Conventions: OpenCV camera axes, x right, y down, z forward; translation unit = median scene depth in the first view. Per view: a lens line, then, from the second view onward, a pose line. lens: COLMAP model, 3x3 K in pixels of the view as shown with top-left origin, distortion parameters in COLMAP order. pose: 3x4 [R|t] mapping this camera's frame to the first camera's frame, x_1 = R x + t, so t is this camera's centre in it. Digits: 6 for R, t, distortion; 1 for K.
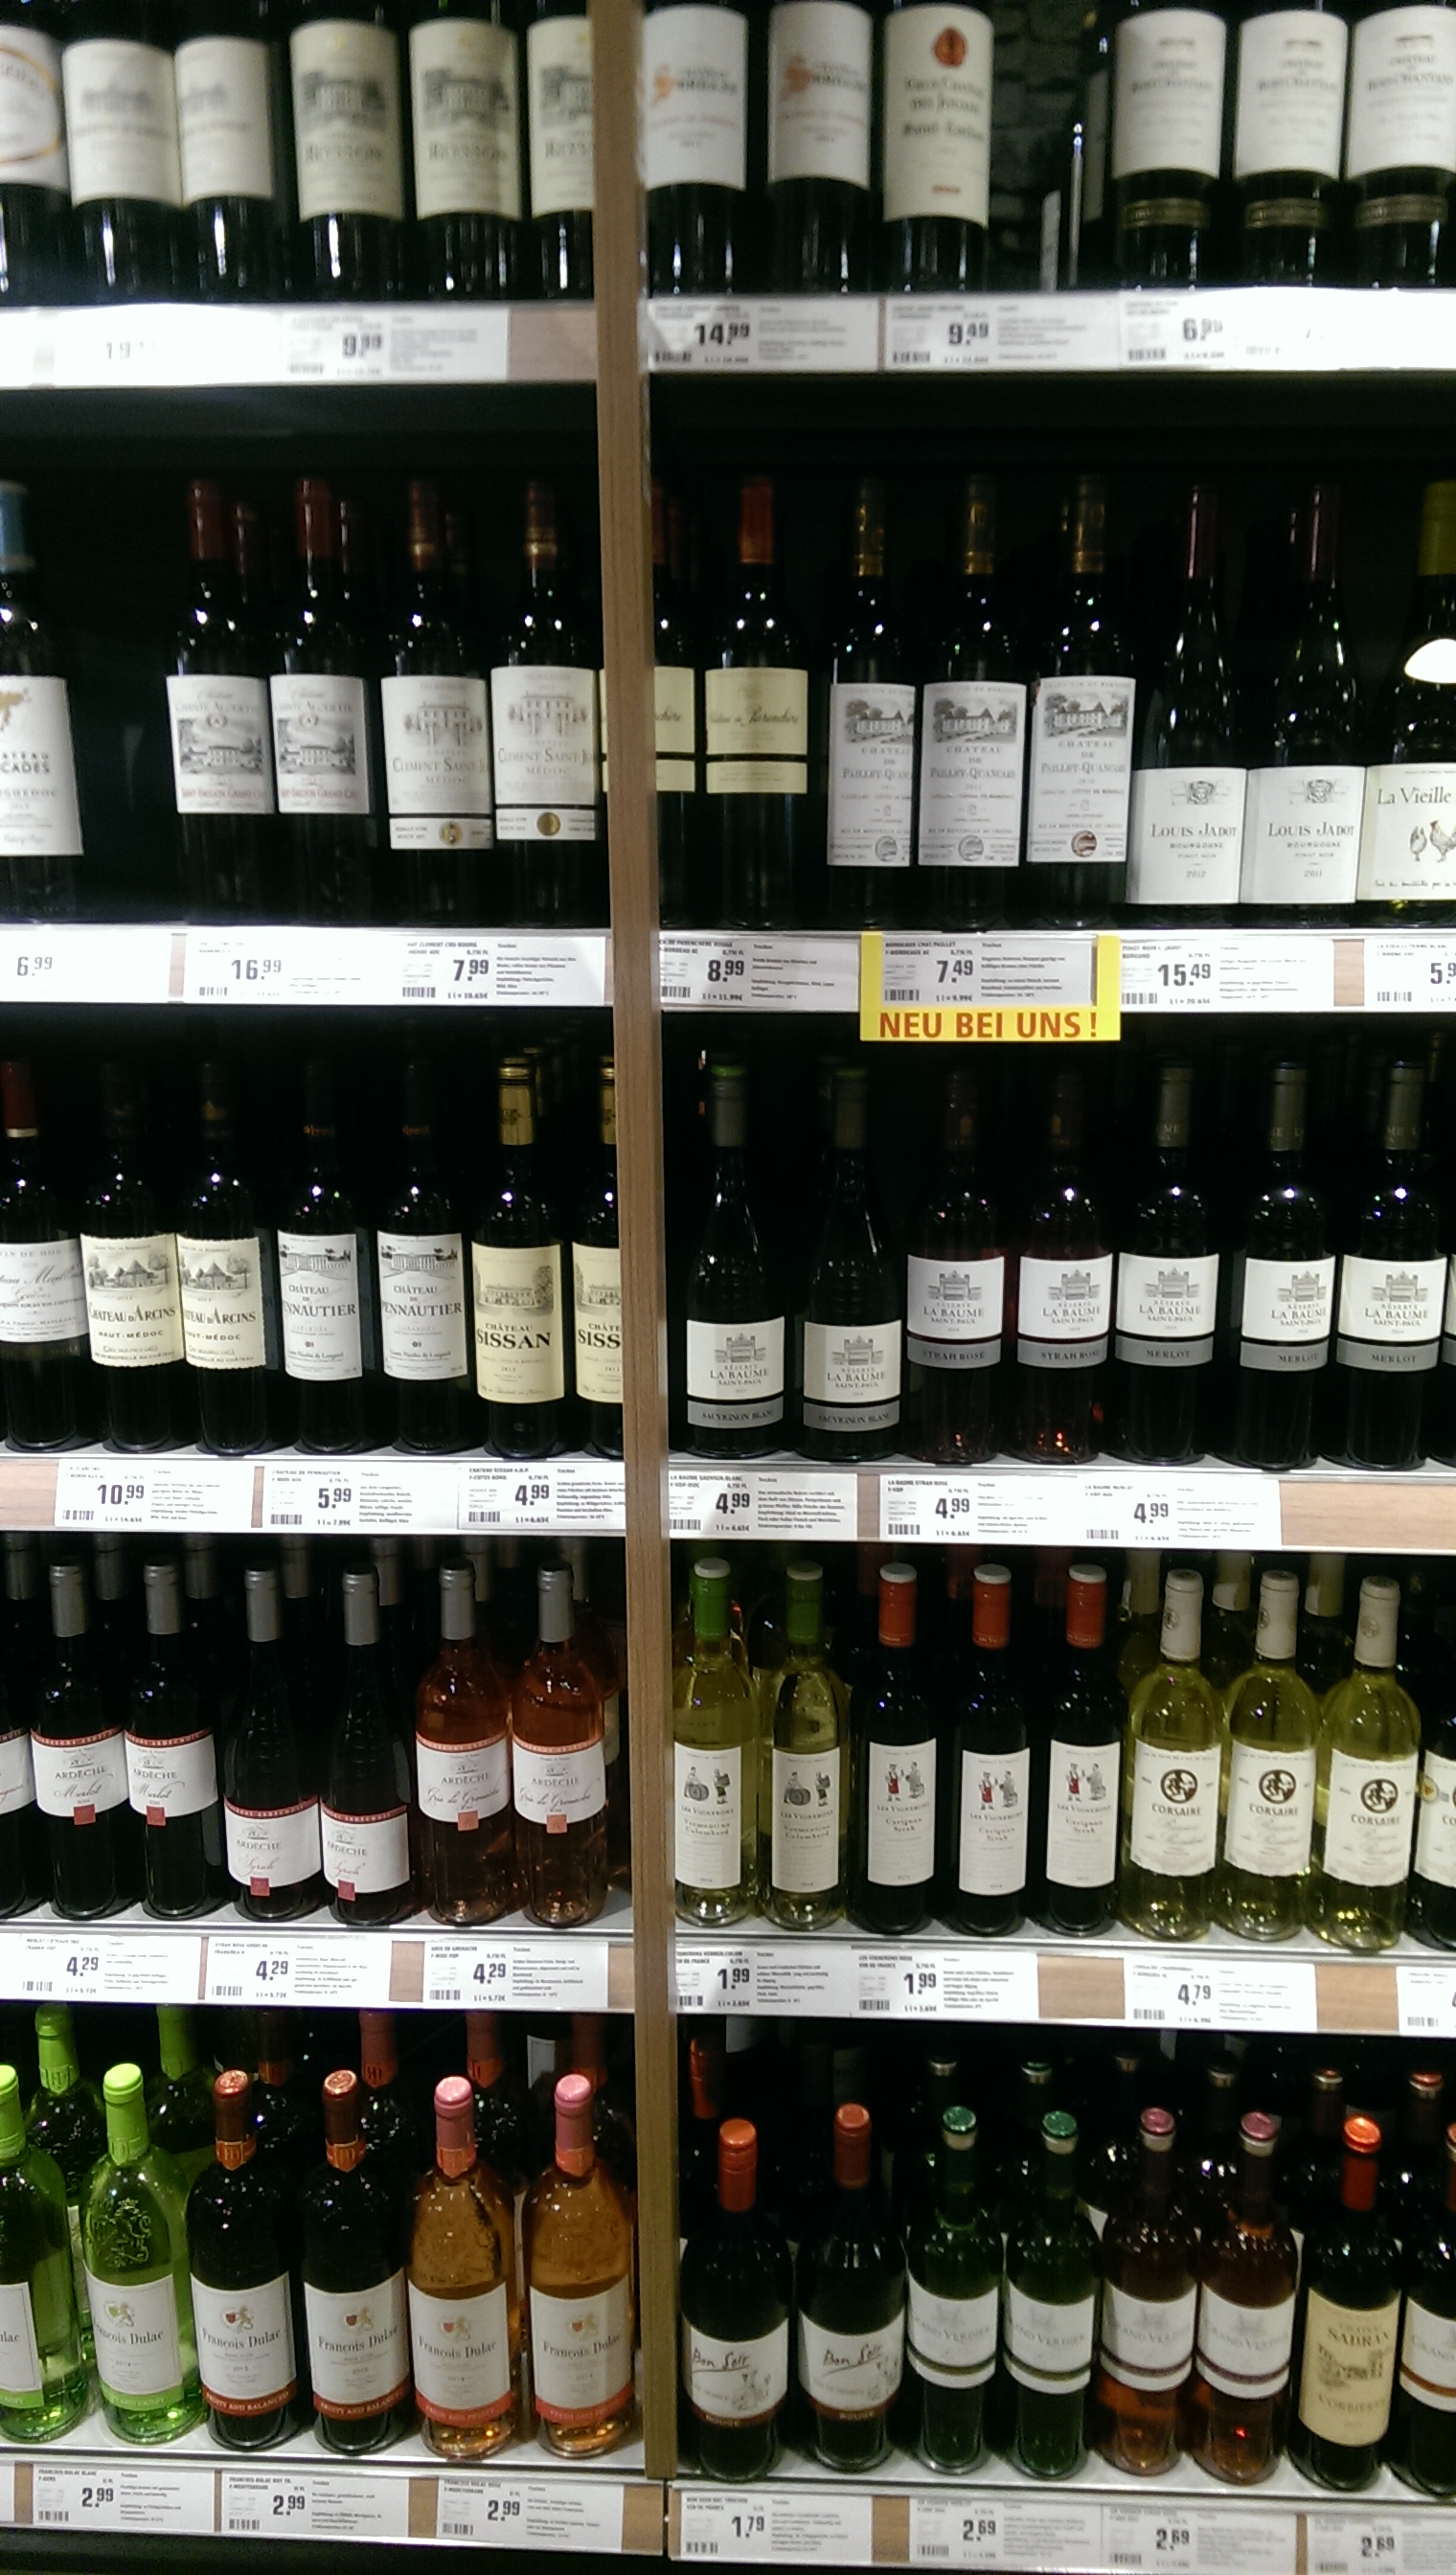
lens RADIAL K [[2423.0, 0, 728.1], [0, 2423.0, 1244.9], [0, 0, 1]] dist [-0.005250, -0.001459]
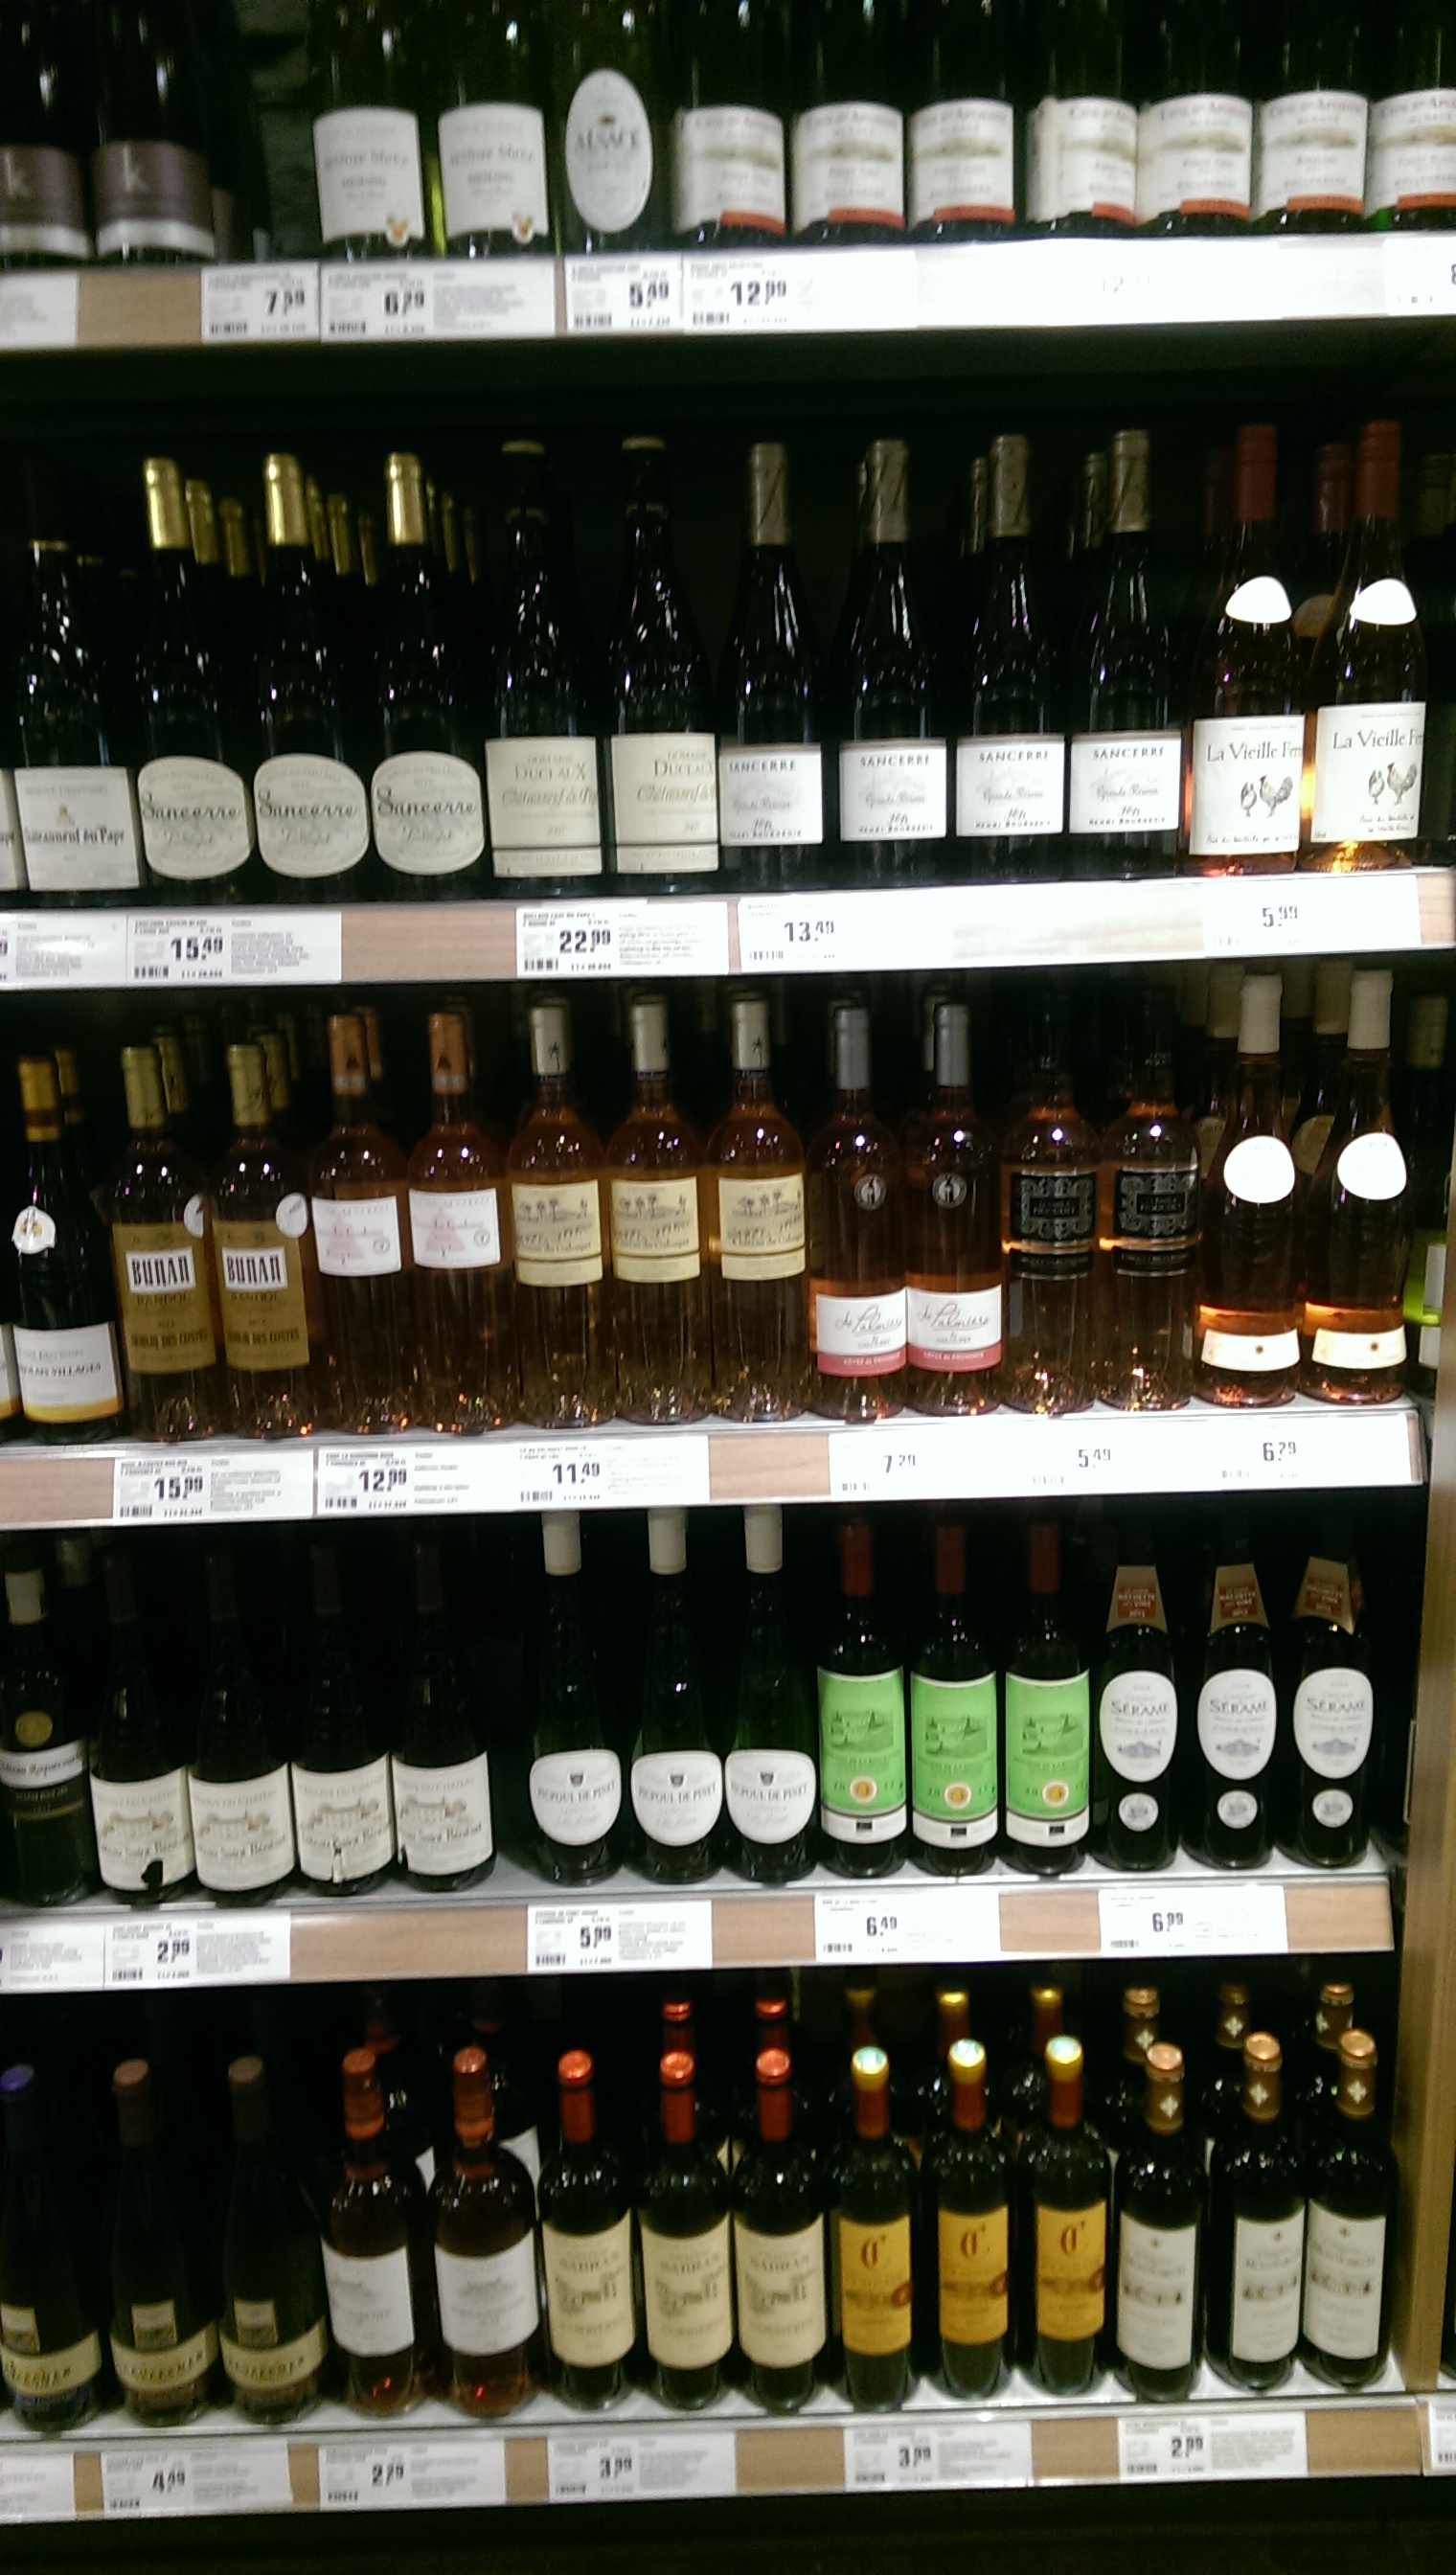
lens RADIAL K [[2410.4, 0, 728.0], [0, 2410.4, 1287.5], [0, 0, 1]] dist [-0.004819, 0.009075]
pose [[0.996951, -0.045412, 0.063458, 0.108479], [0.043403, 0.998523, 0.032686, 0.001521], [-0.064849, -0.029832, 0.997449, -0.006812]]
